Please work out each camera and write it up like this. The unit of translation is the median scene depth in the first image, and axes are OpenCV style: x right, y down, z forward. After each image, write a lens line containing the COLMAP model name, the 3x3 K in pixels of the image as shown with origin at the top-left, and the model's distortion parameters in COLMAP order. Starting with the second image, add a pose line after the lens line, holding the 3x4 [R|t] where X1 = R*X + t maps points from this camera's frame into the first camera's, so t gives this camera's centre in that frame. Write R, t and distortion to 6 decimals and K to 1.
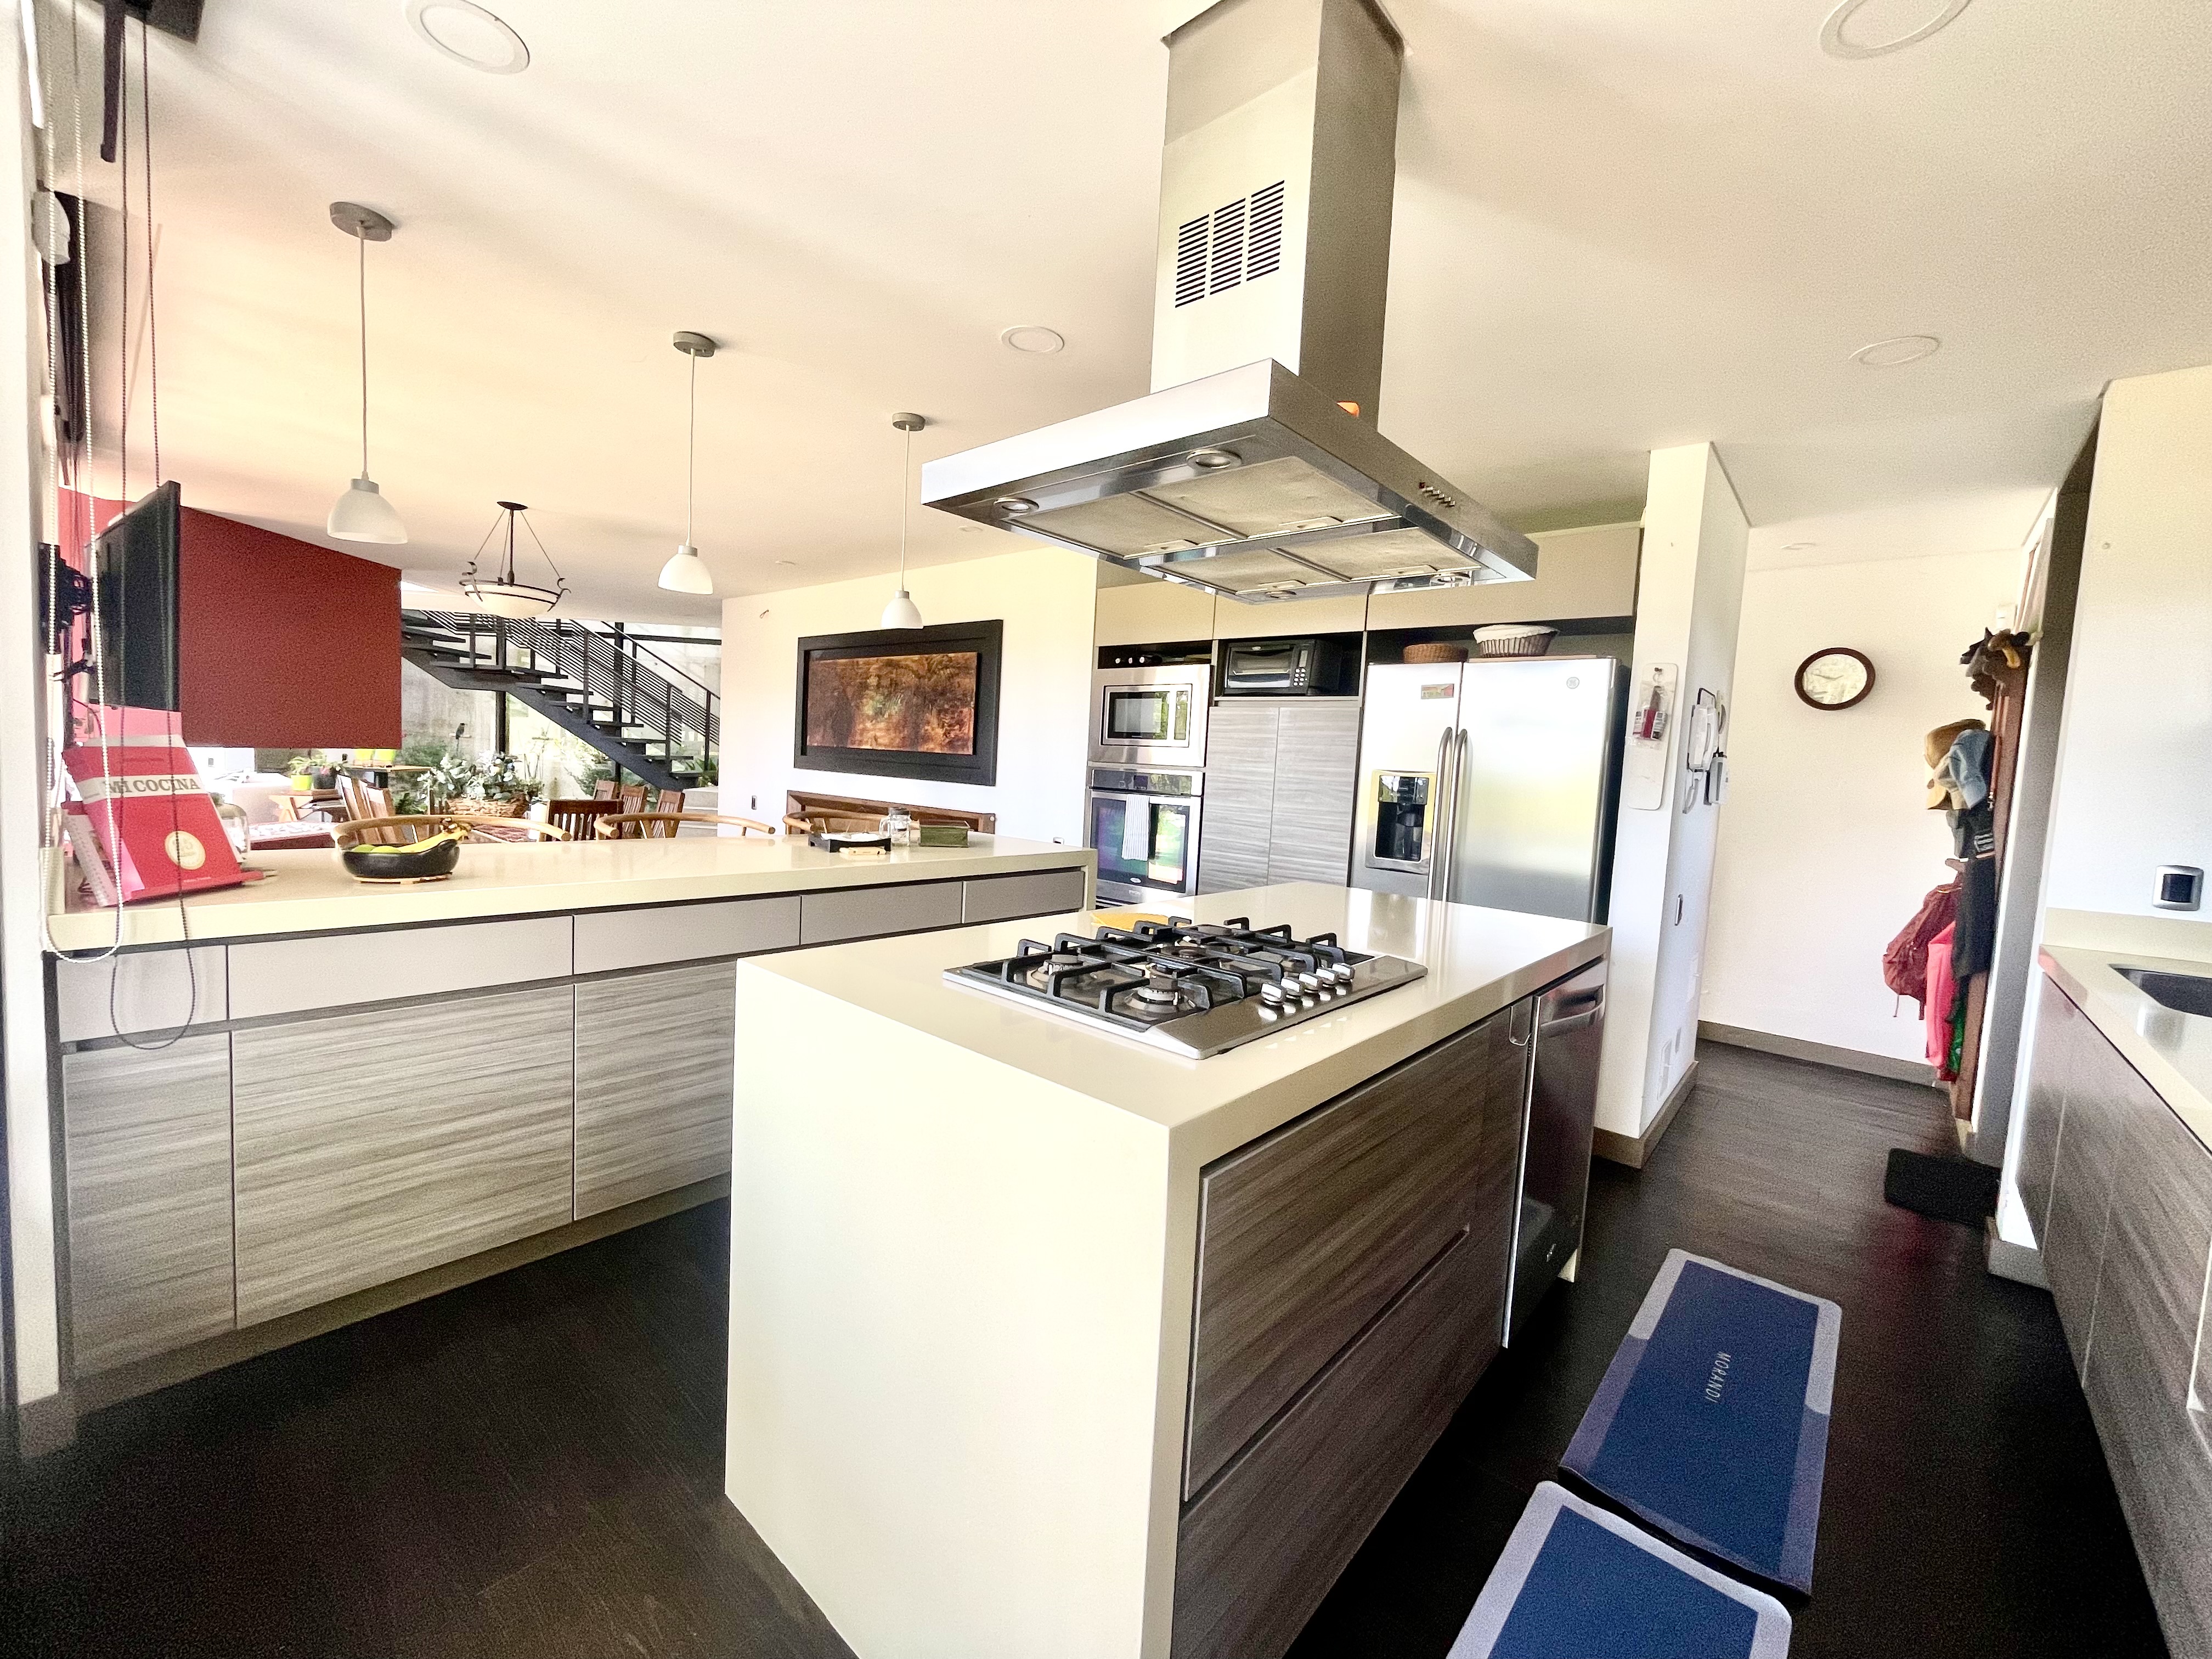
lens RADIAL K [[900.0, 0, 1112.5], [0, 900.0, 828.2], [0, 0, 1]] dist [0.000905, -0.000211]
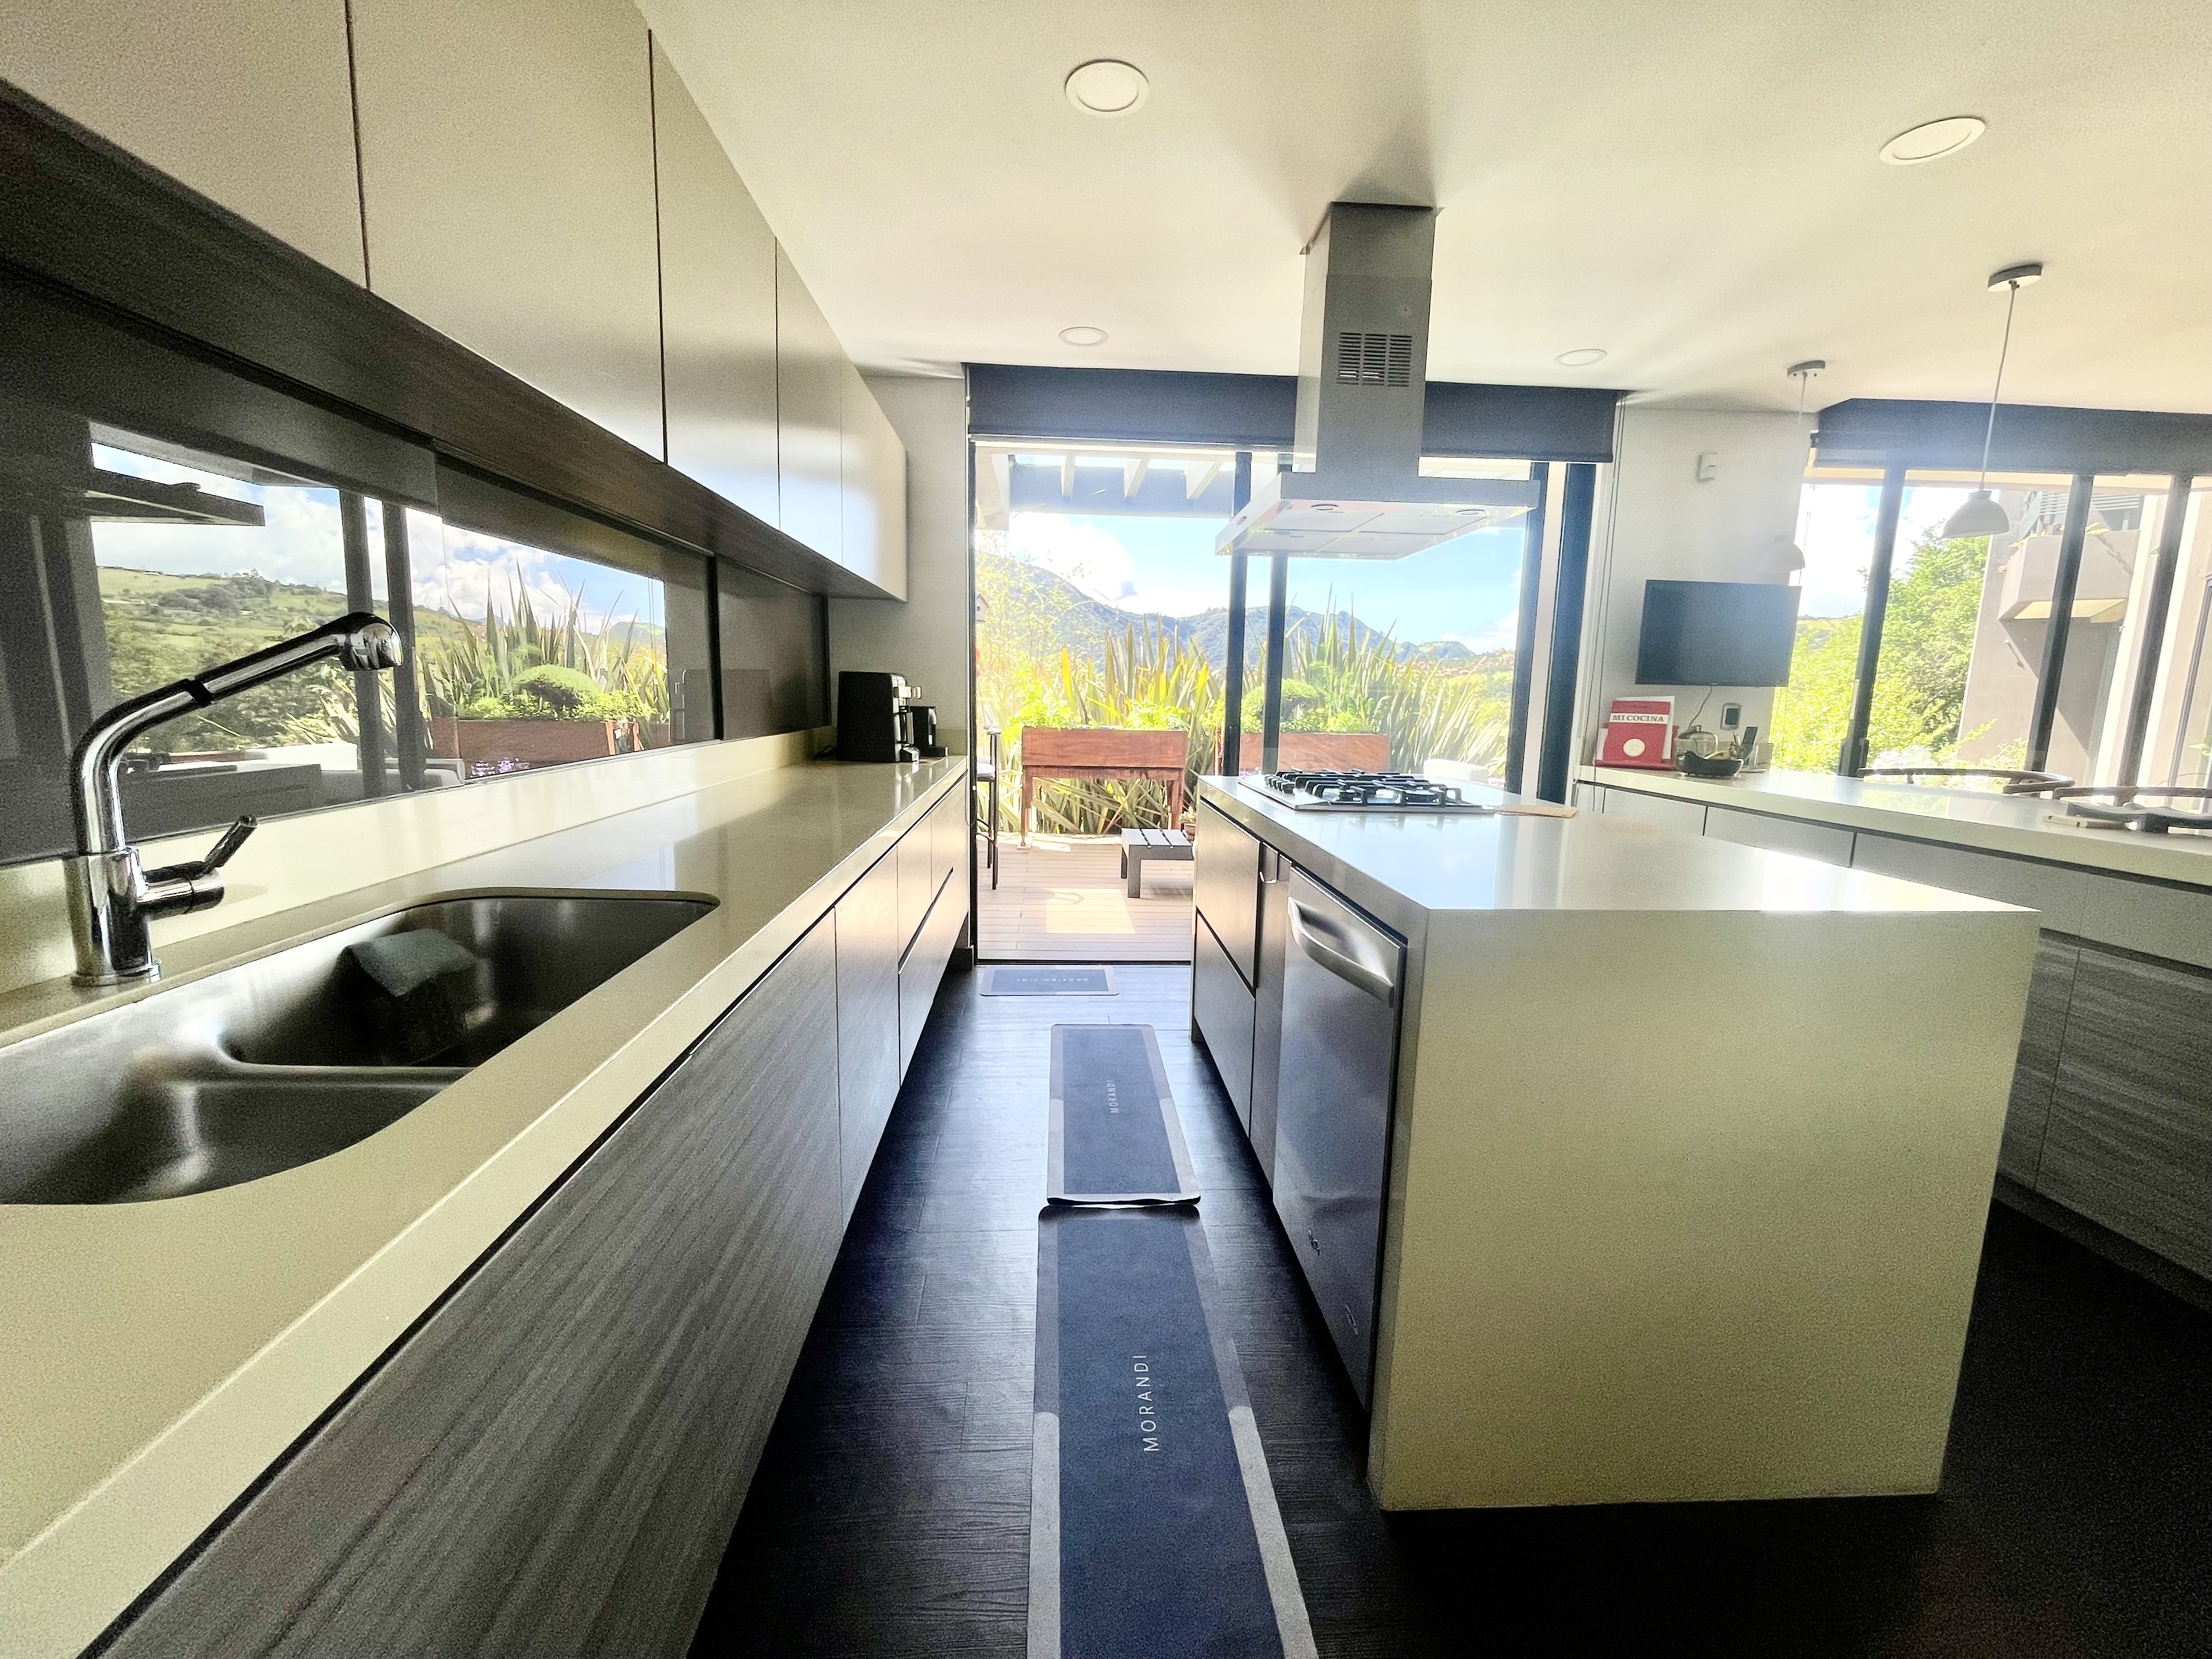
lens RADIAL K [[900.0, 0, 1099.1], [0, 900.0, 827.4], [0, 0, 1]] dist [0.000905, -0.000211]
pose [[-0.722868, 0.035836, -0.690056, 0.576917], [-0.110806, 0.979719, 0.166953, -0.002842], [0.682043, 0.197147, -0.704237, 0.678254]]
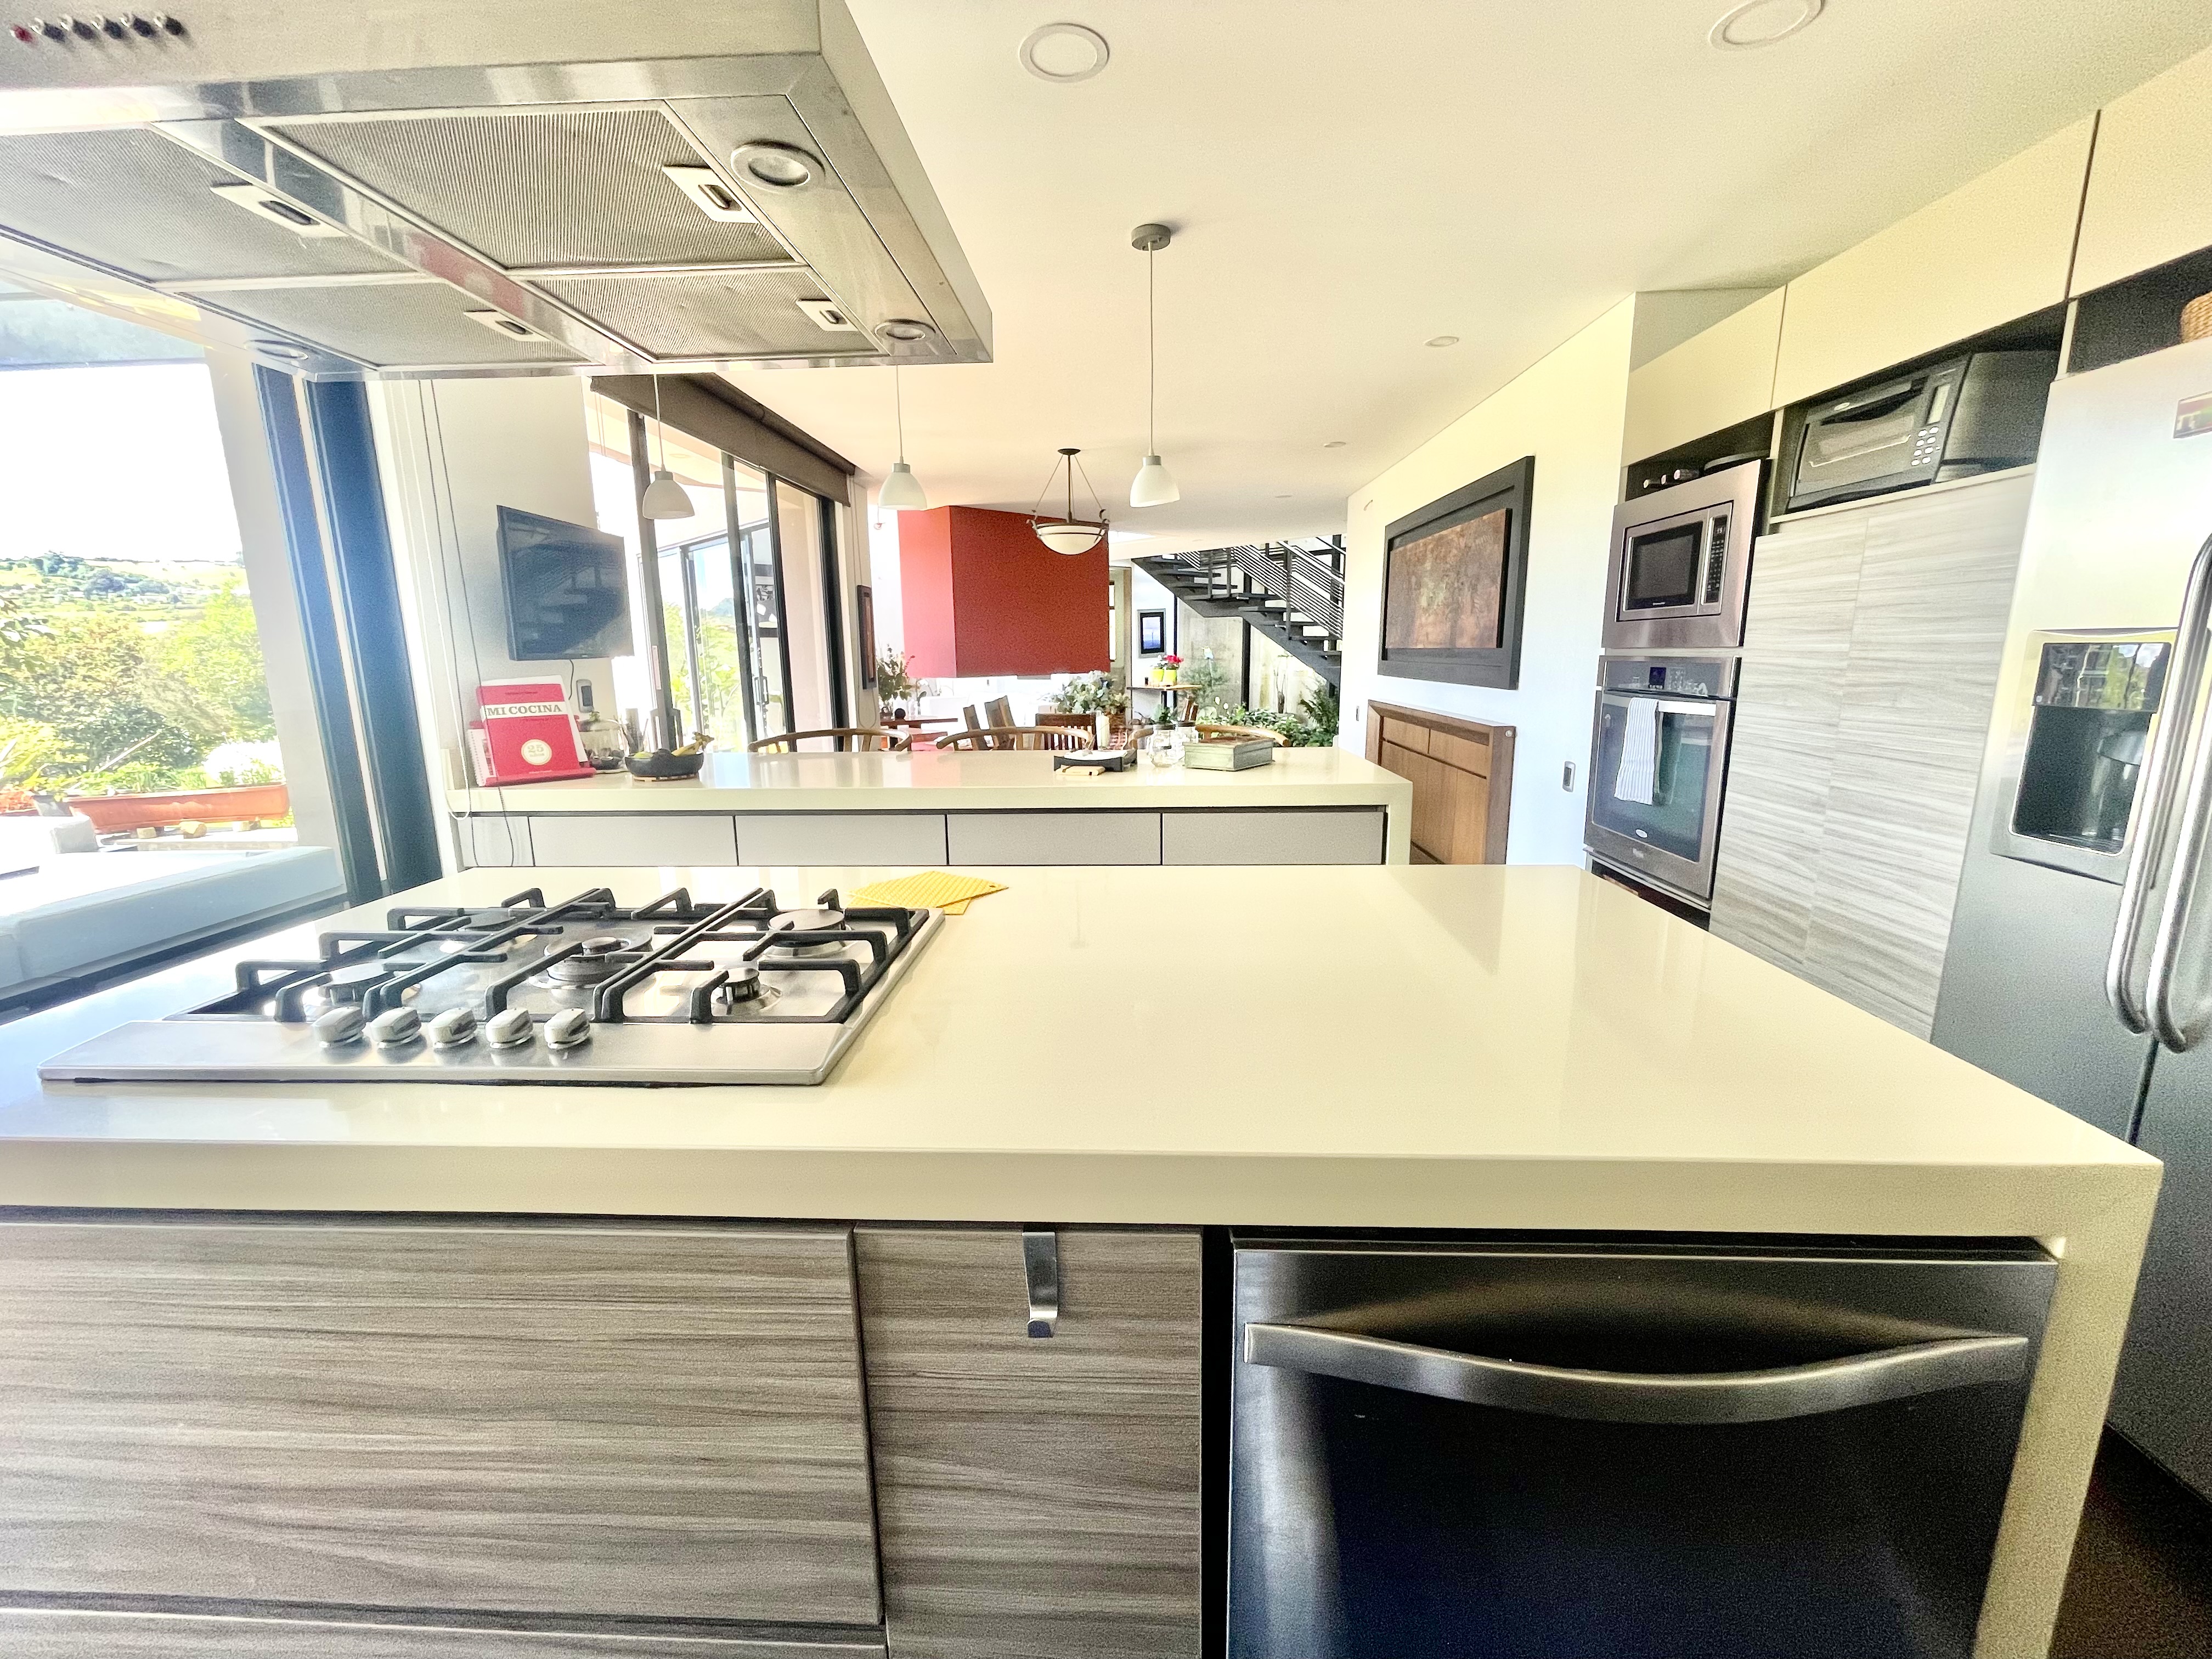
lens RADIAL K [[900.0, 0, 1102.5], [0, 900.0, 827.0], [0, 0, 1]] dist [0.000905, -0.000211]
pose [[0.617318, 0.092230, -0.781289, 0.306648], [-0.013344, 0.994189, 0.106819, -0.010137], [0.786601, -0.055516, 0.614961, 0.323615]]
